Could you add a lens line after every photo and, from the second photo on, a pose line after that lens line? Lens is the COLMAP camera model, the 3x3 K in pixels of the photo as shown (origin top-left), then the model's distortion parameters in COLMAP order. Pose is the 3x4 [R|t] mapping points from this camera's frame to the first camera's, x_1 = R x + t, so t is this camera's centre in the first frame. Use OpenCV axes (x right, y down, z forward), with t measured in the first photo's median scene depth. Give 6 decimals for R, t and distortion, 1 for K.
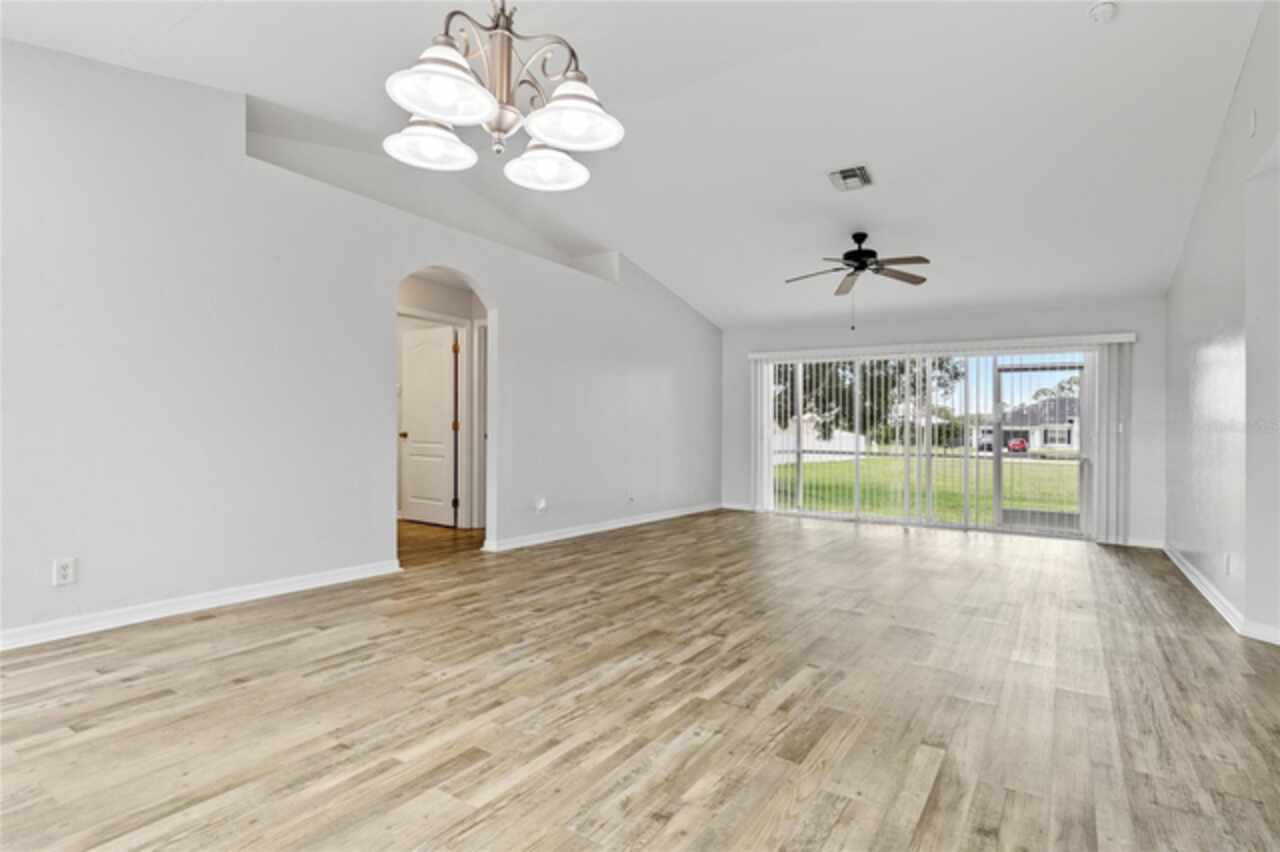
lens RADIAL K [[637.0, 0, 642.4], [0, 637.0, 424.7], [0, 0, 1]] dist [0.003943, -0.000901]
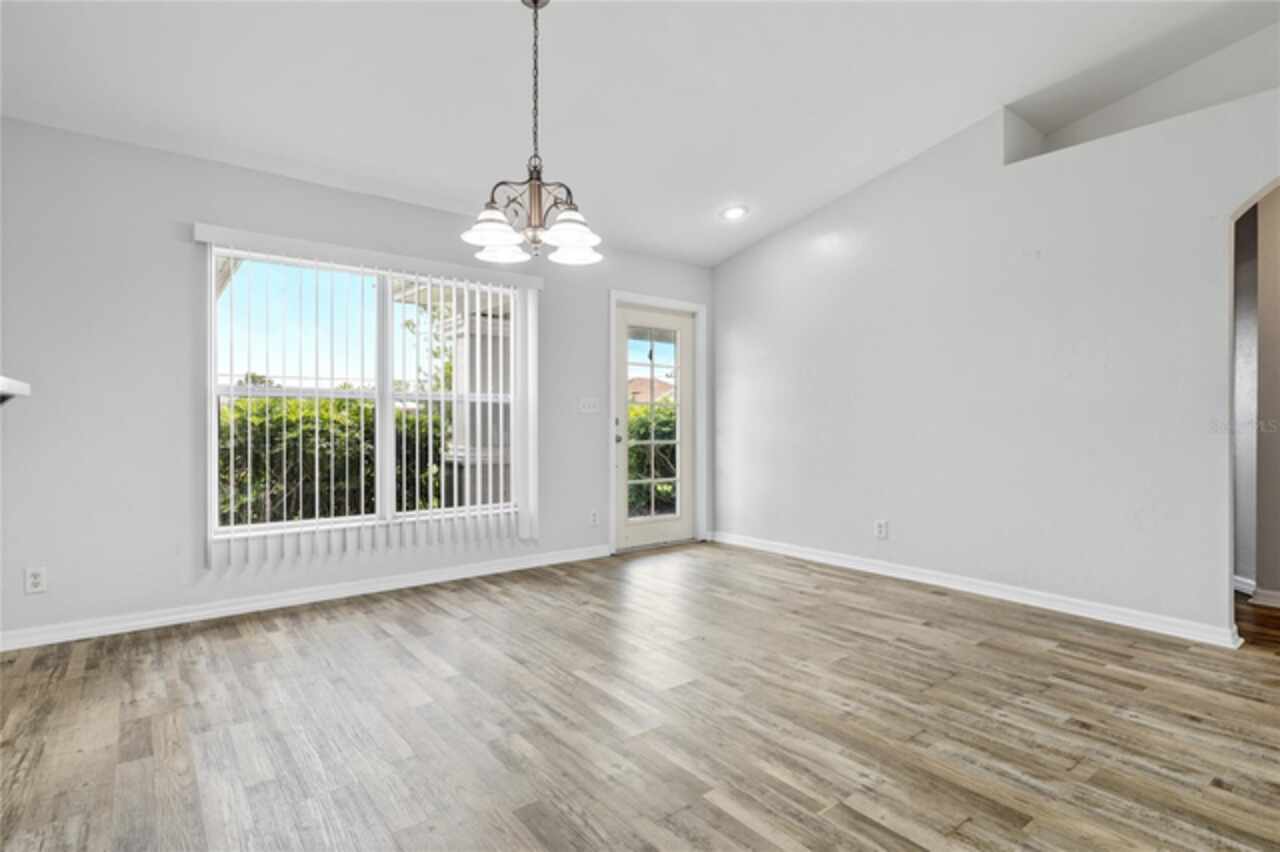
lens RADIAL K [[637.0, 0, 639.6], [0, 637.0, 422.4], [0, 0, 1]] dist [0.003943, -0.000901]
pose [[-0.309560, -0.018687, -0.950696, 0.660659], [-0.002953, 0.999821, -0.018691, 0.014859], [0.950875, -0.002978, -0.309559, 0.926044]]
